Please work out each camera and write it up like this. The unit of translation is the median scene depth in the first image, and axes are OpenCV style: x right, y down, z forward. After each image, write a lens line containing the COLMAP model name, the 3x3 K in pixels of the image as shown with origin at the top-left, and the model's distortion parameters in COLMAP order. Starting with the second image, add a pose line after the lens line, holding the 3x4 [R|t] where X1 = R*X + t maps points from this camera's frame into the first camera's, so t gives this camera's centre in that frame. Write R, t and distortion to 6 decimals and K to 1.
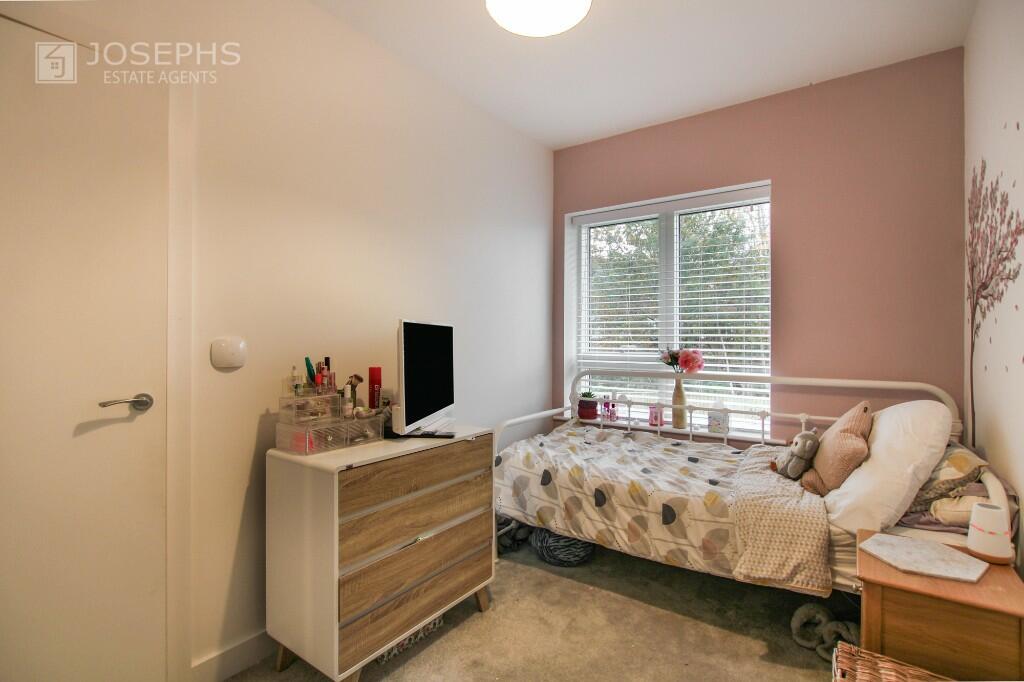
lens RADIAL K [[478.2, 0, 508.0], [0, 478.2, 332.7], [0, 0, 1]] dist [-0.028553, 0.000409]
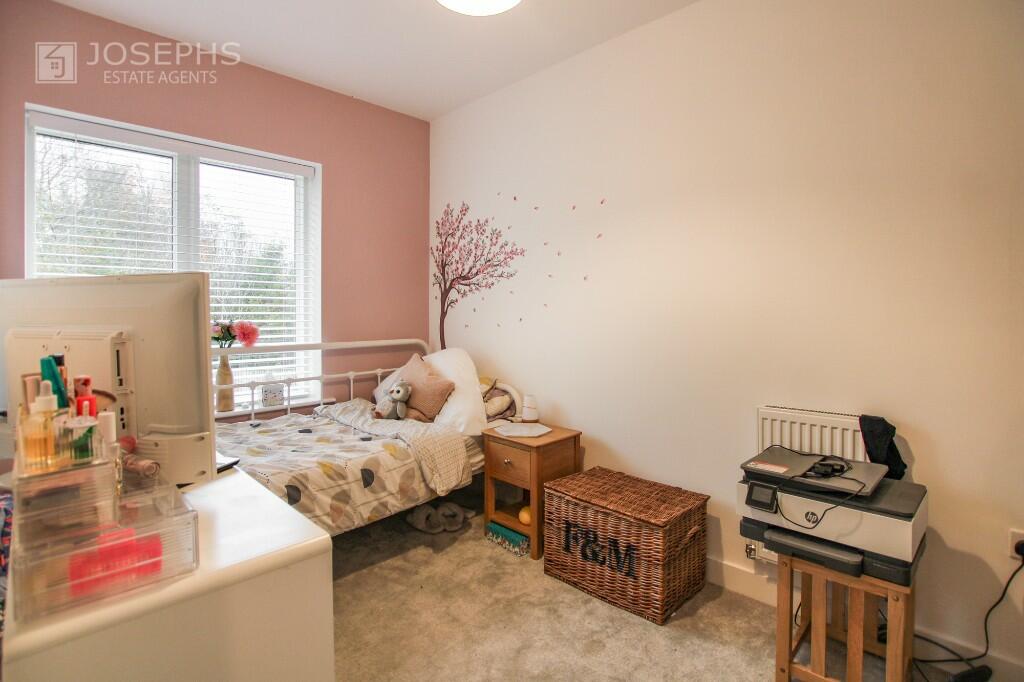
lens RADIAL K [[490.3, 0, 514.0], [0, 490.3, 314.0], [0, 0, 1]] dist [-0.036762, -0.000013]
pose [[0.132762, -0.009682, 0.991101, -0.649012], [-0.012485, 0.999857, 0.011440, 0.007030], [-0.991069, -0.013893, 0.132622, 0.518231]]
